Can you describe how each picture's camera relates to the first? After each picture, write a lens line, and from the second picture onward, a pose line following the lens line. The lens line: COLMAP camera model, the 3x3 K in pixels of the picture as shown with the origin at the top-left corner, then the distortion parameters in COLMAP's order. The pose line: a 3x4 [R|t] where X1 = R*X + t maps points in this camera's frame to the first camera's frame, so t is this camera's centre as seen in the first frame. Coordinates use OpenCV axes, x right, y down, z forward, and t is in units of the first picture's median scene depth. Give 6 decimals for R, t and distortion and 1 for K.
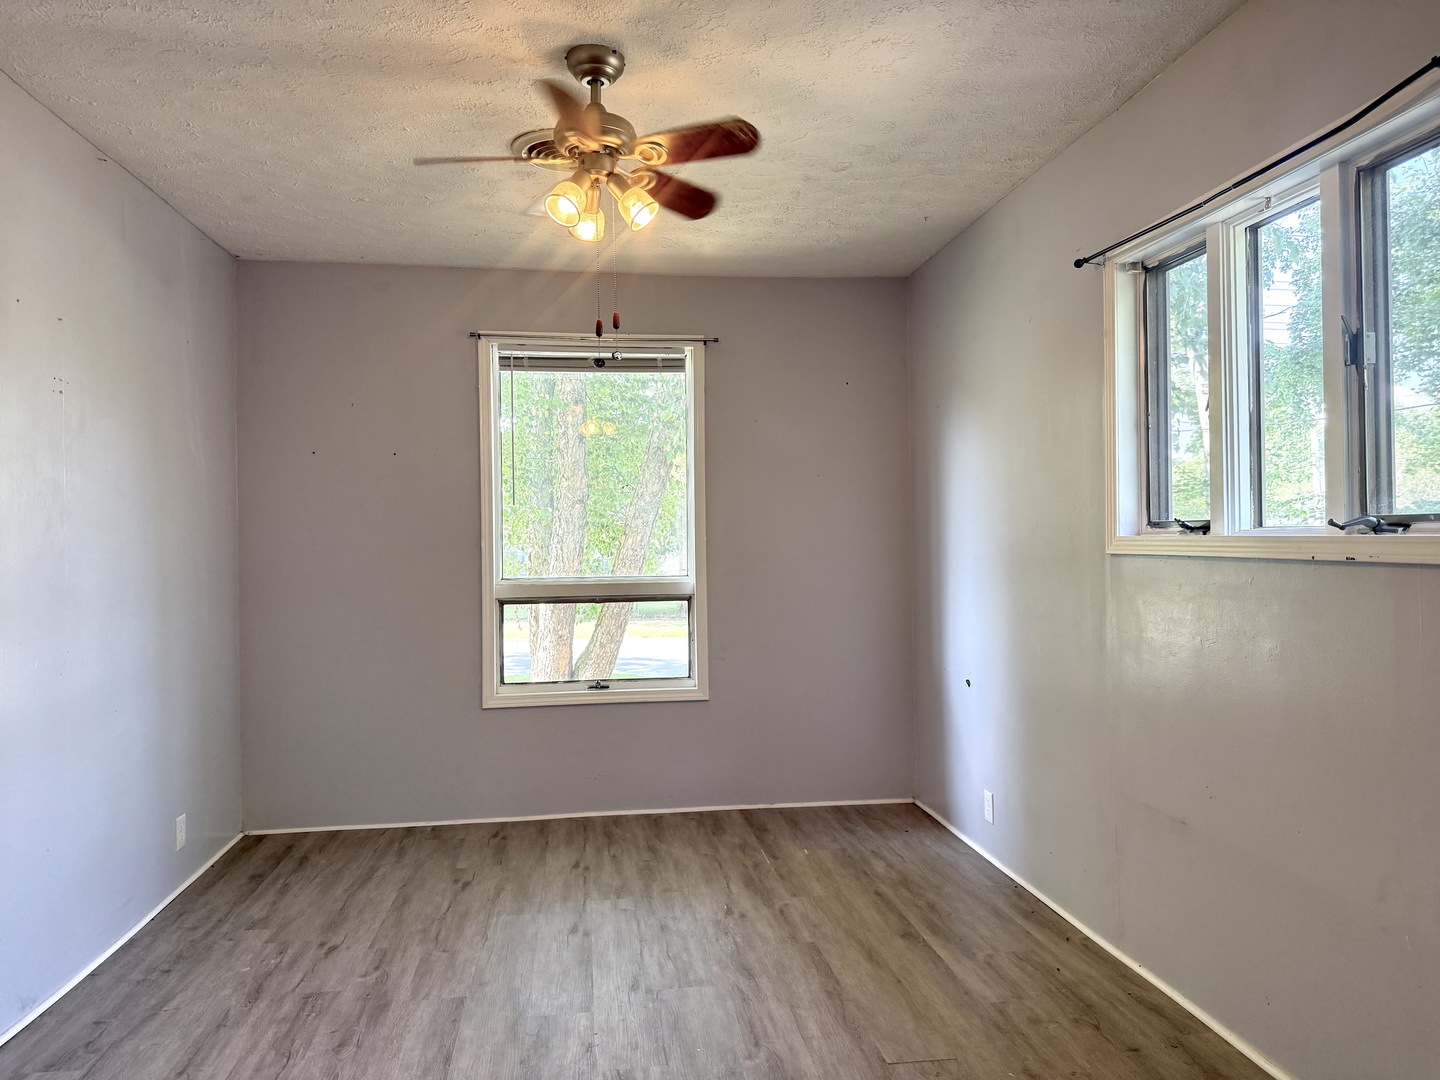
lens RADIAL K [[1009.5, 0, 723.4], [0, 1009.5, 529.7], [0, 0, 1]] dist [0.072043, -0.084657]
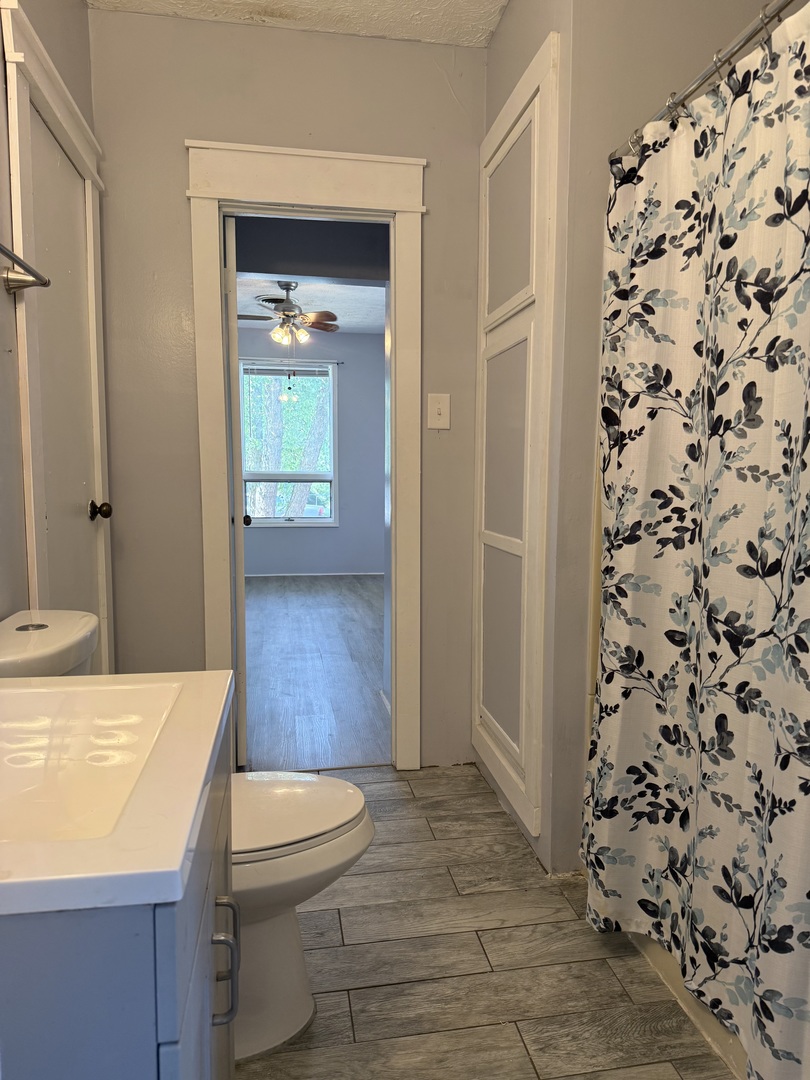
lens RADIAL K [[757.1, 0, 404.5], [0, 757.1, 548.2], [0, 0, 1]] dist [0.072043, -0.084657]
pose [[0.999504, 0.012867, 0.028759, 0.084692], [-0.015981, 0.993709, 0.110846, 0.027005], [-0.027152, -0.111251, 0.993421, -0.687917]]
